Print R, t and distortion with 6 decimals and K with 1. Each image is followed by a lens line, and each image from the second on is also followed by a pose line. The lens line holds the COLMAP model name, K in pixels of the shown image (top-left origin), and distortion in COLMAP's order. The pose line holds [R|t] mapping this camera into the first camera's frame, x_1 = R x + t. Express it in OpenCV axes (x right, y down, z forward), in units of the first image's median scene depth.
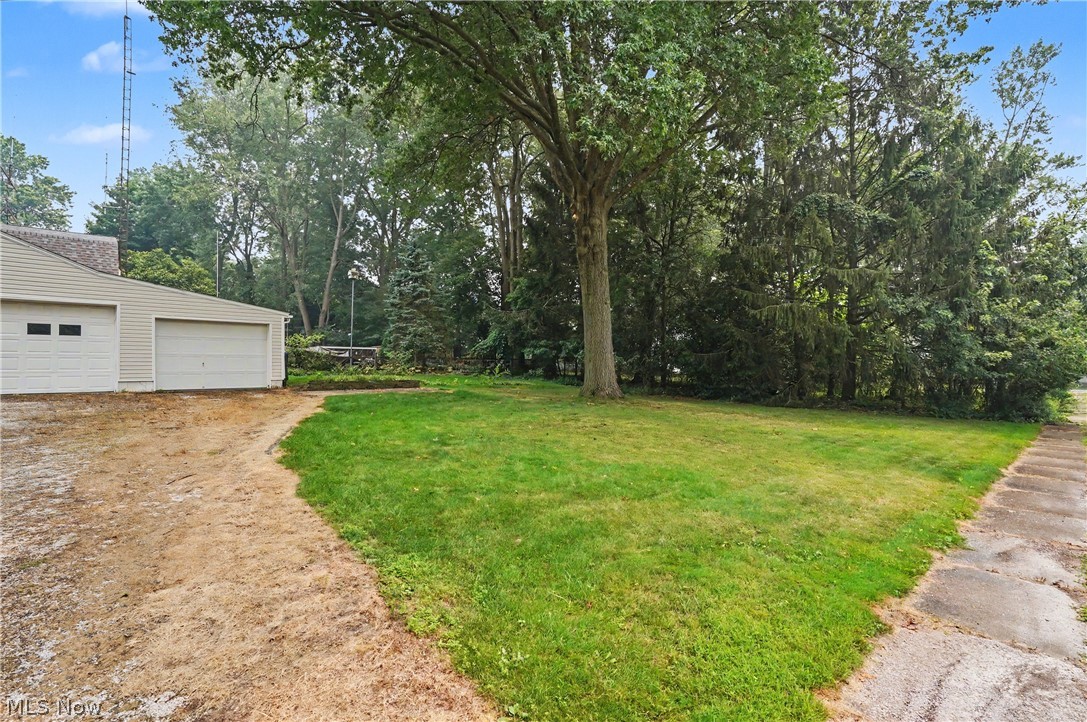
lens RADIAL K [[504.3, 0, 543.5], [0, 504.3, 361.0], [0, 0, 1]] dist [0.000602, 0.000434]
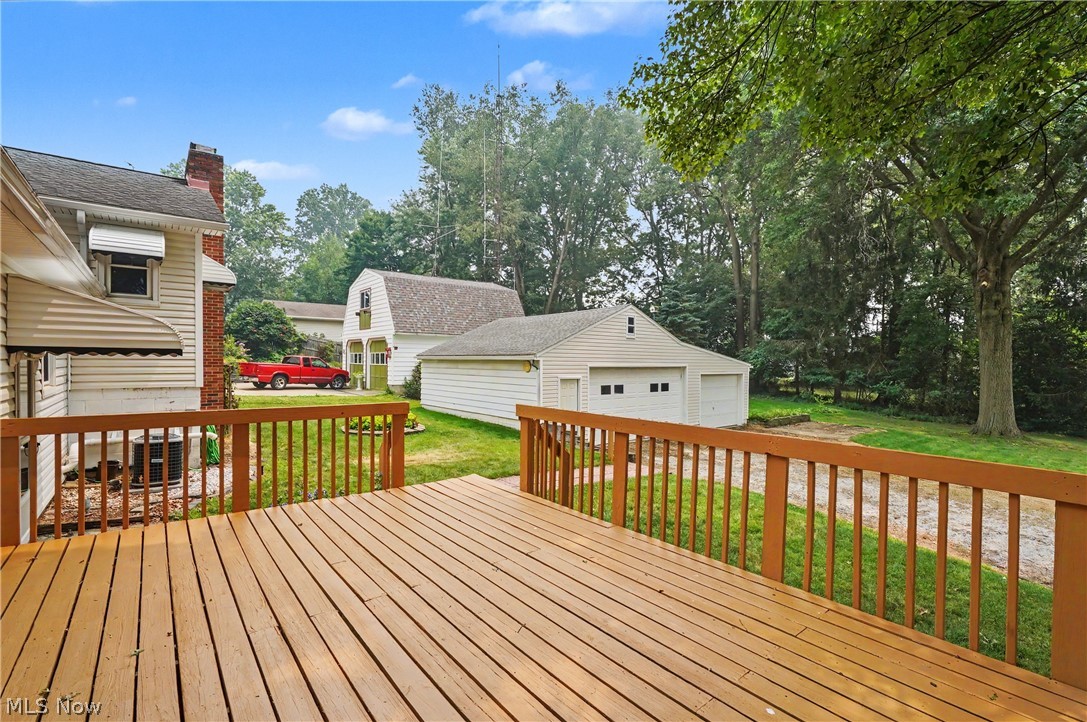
lens RADIAL K [[492.6, 0, 545.3], [0, 492.6, 365.8], [0, 0, 1]] dist [-0.009905, 0.000262]
pose [[0.997420, 0.009694, -0.071125, -0.942033], [-0.008374, 0.999788, 0.018834, -0.112248], [0.071293, -0.018190, 0.997290, -0.239458]]
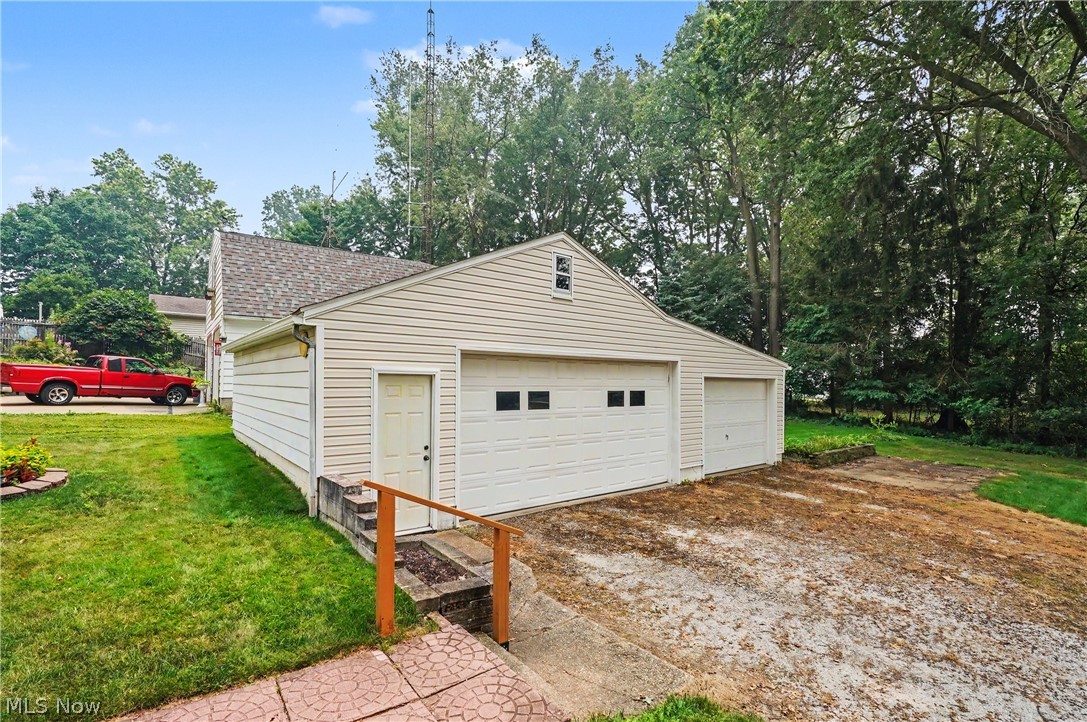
lens RADIAL K [[501.8, 0, 546.8], [0, 501.8, 376.6], [0, 0, 1]] dist [-0.003517, -0.000642]
pose [[0.996768, 0.009256, -0.079804, -0.821329], [-0.009586, 0.999947, -0.003745, -0.071418], [0.079765, 0.004498, 0.996804, 0.234345]]
